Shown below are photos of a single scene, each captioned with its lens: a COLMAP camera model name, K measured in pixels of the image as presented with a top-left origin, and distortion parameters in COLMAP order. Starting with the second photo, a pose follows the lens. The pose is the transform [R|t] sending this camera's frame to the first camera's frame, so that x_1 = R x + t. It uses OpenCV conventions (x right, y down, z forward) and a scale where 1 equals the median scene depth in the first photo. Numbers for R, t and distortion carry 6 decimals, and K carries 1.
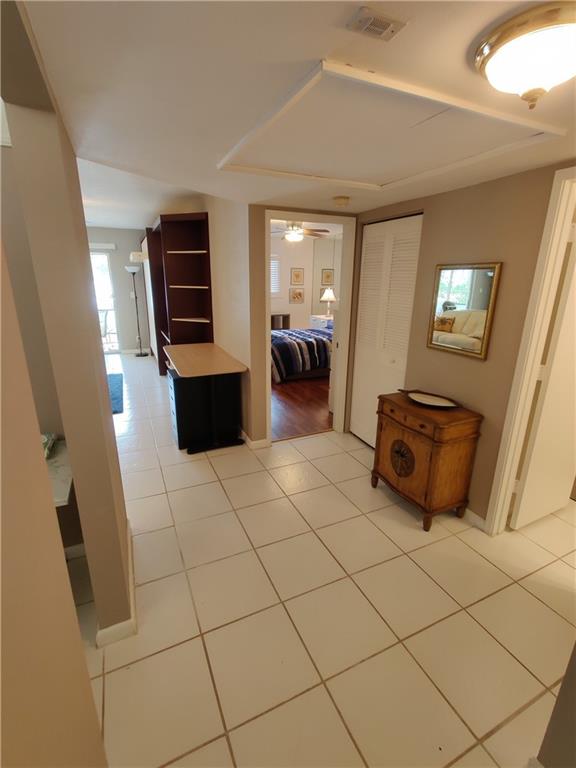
lens RADIAL K [[358.9, 0, 286.9], [0, 358.9, 382.7], [0, 0, 1]] dist [0.005949, -0.005352]
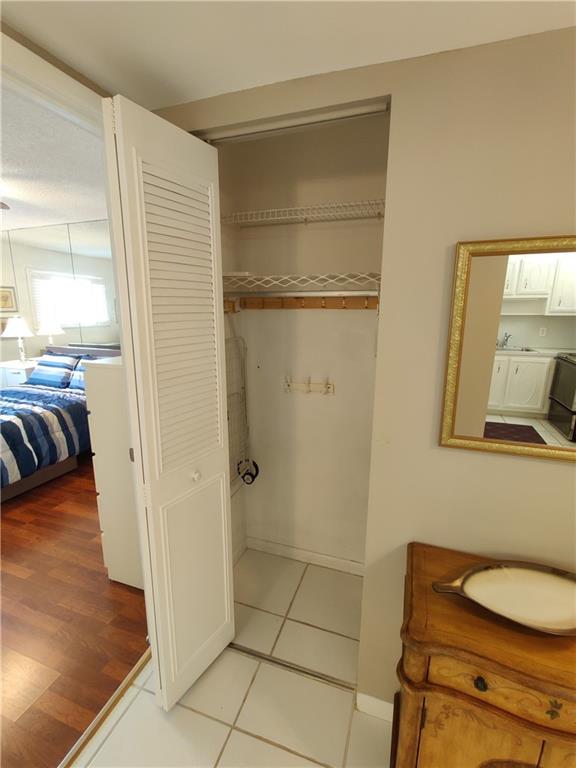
lens RADIAL K [[358.9, 0, 286.7], [0, 358.9, 380.8], [0, 0, 1]] dist [0.005949, -0.005352]
pose [[0.698336, -0.165344, 0.696411, -0.004284], [0.212900, 0.976900, 0.018450, -0.220118], [-0.683375, 0.135382, 0.717406, 0.830981]]
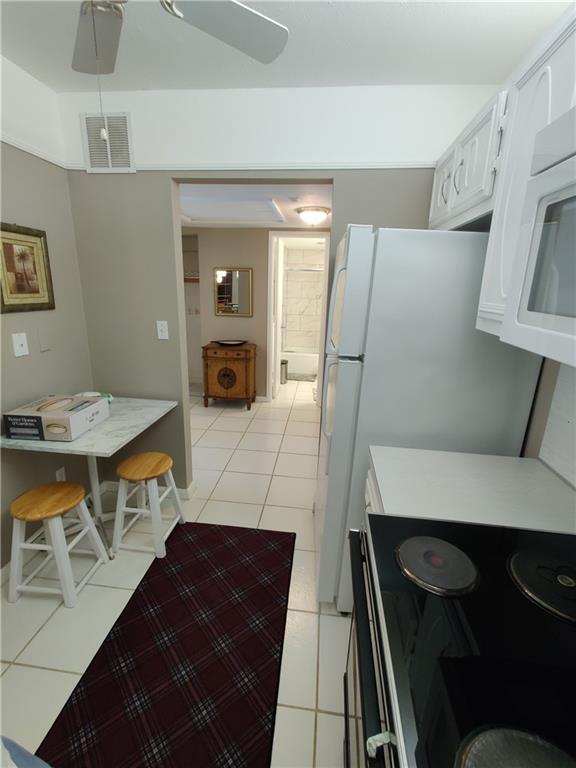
lens RADIAL K [[358.9, 0, 287.9], [0, 358.9, 387.1], [0, 0, 1]] dist [0.005949, -0.005352]
pose [[0.514504, -0.230363, 0.825965, -0.950779], [0.219622, 0.966510, 0.132756, 0.082522], [-0.828886, 0.113097, 0.547867, -0.197146]]
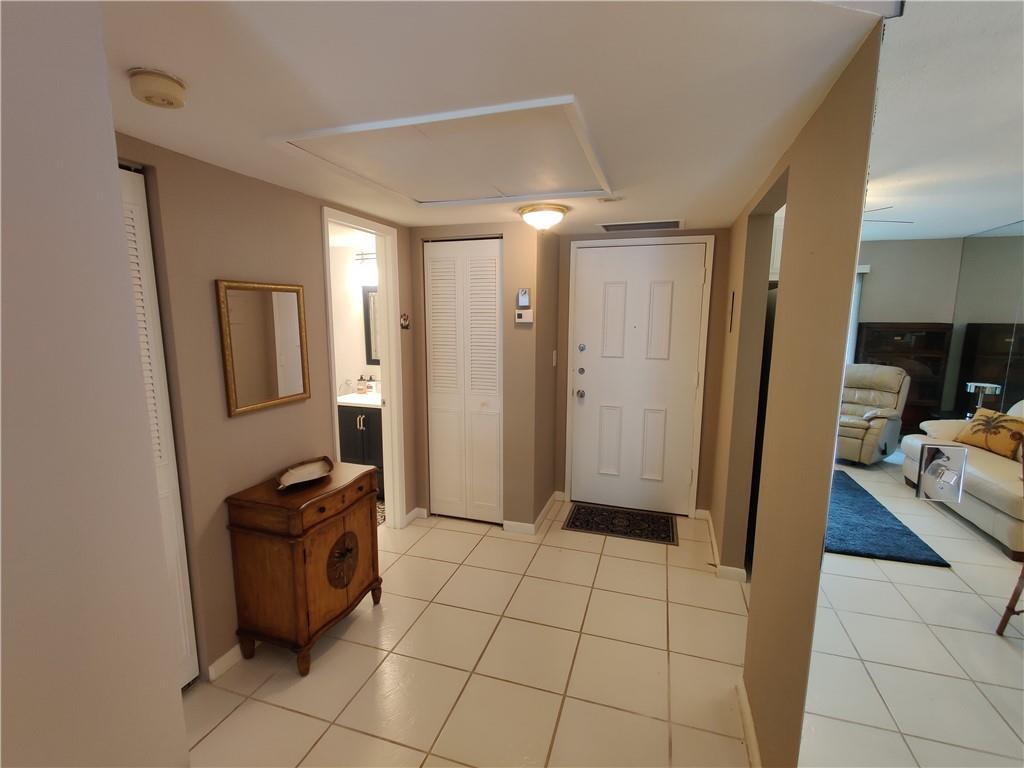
lens RADIAL K [[478.6, 0, 511.8], [0, 478.6, 389.6], [0, 0, 1]] dist [0.005949, -0.005352]
pose [[-0.737479, -0.116505, 0.665246, -0.468537], [0.183657, 0.913294, 0.363545, -0.345411], [-0.649920, 0.390283, -0.652138, 1.215636]]
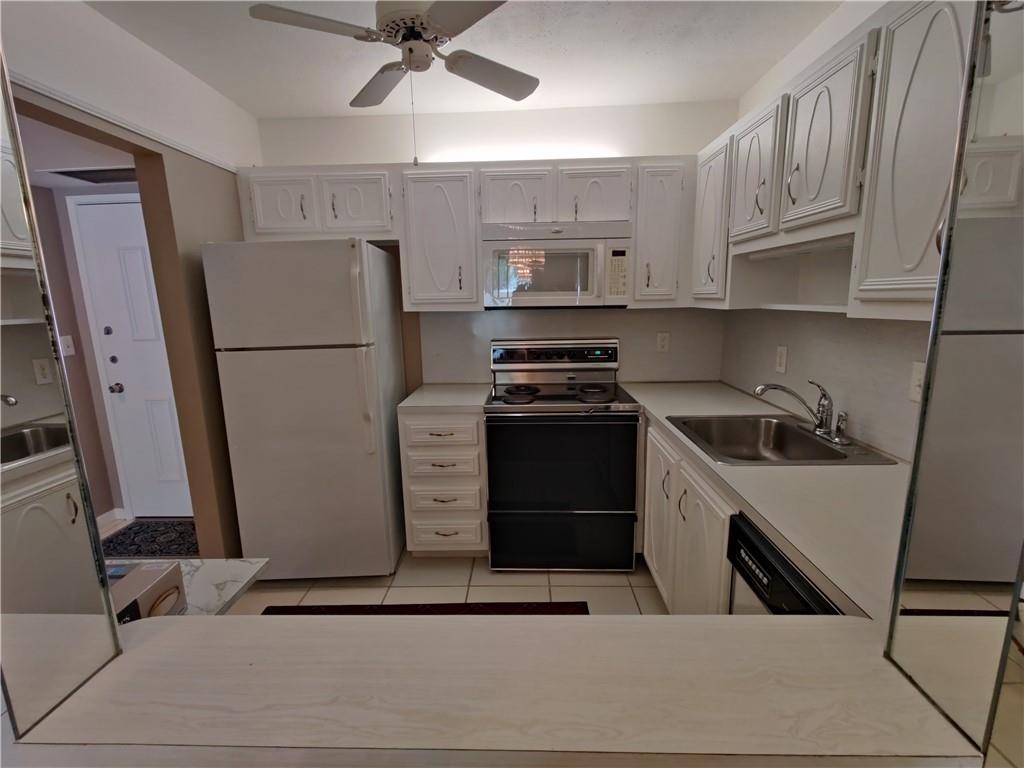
lens RADIAL K [[478.6, 0, 504.4], [0, 478.6, 388.9], [0, 0, 1]] dist [0.005949, -0.005352]
pose [[-0.895970, -0.075767, 0.437604, -1.048950], [0.140117, 0.886790, 0.440422, -0.146147], [-0.421432, 0.455920, -0.783921, 0.647310]]
